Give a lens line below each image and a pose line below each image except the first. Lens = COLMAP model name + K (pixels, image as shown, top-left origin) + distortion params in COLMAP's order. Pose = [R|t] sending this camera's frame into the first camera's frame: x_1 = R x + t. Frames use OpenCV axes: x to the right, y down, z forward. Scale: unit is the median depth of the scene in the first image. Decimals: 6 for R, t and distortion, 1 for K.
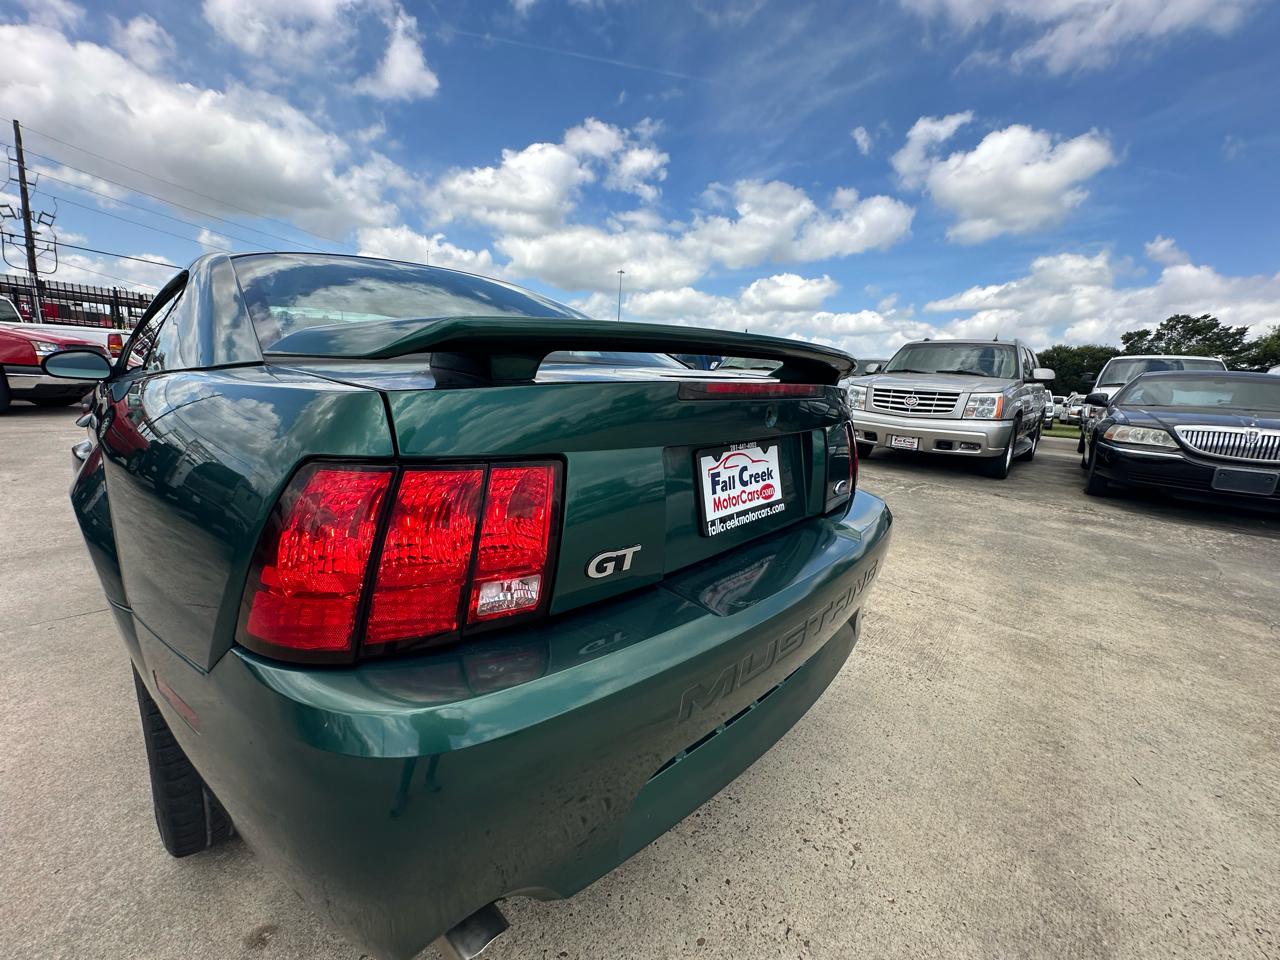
lens RADIAL K [[550.2, 0, 640.0], [0, 550.2, 480.0], [0, 0, 1]] dist [-0.017075, 0.000031]
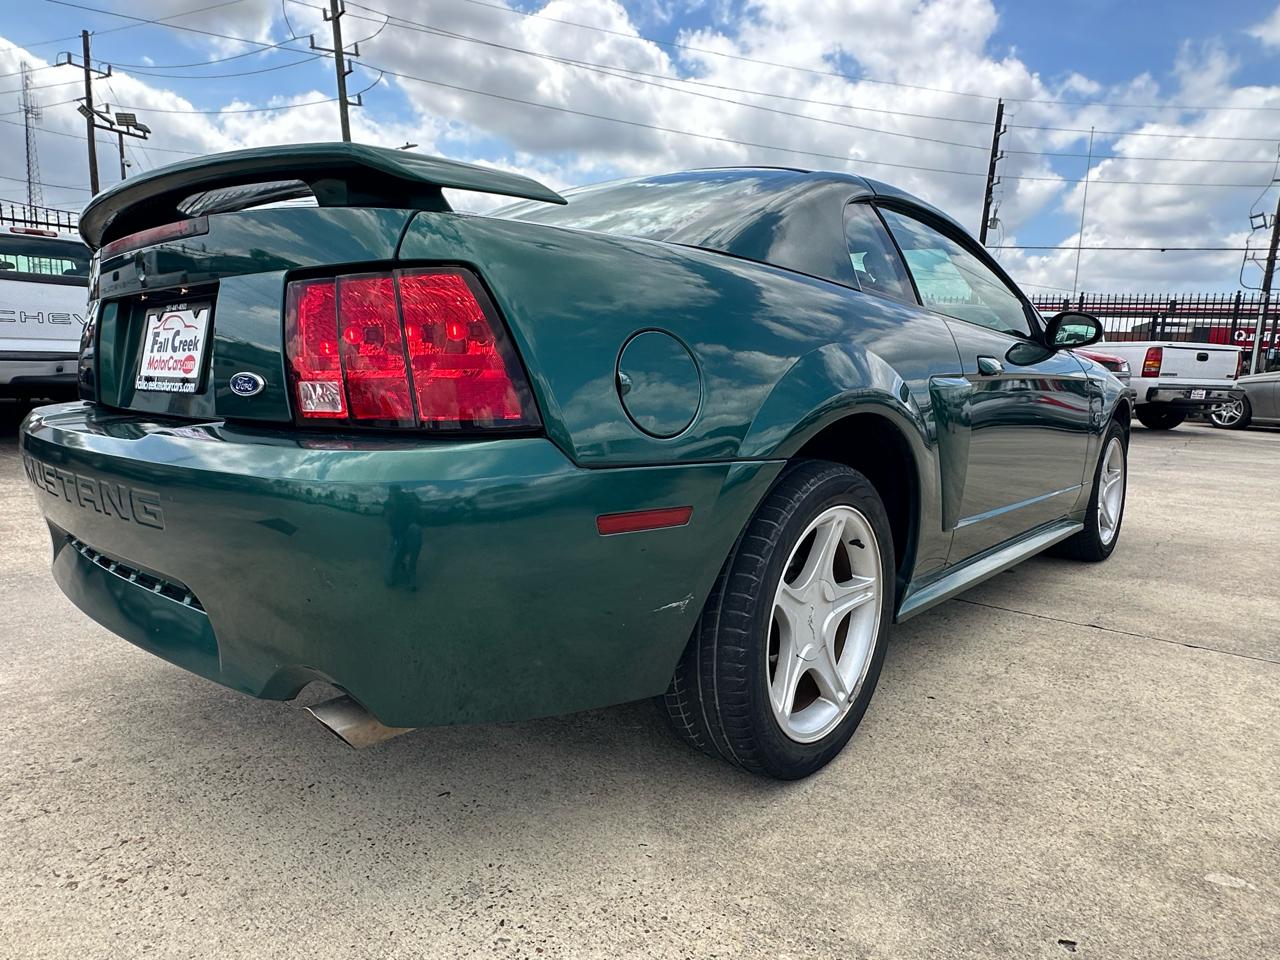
lens RADIAL K [[890.3, 0, 637.2], [0, 890.3, 486.6], [0, 0, 1]] dist [-0.001835, 0.003108]
pose [[-0.066714, 0.082842, -0.994327, 1.499177], [-0.204778, 0.974197, 0.094904, -0.063053], [0.976532, 0.209948, -0.048029, 1.735427]]
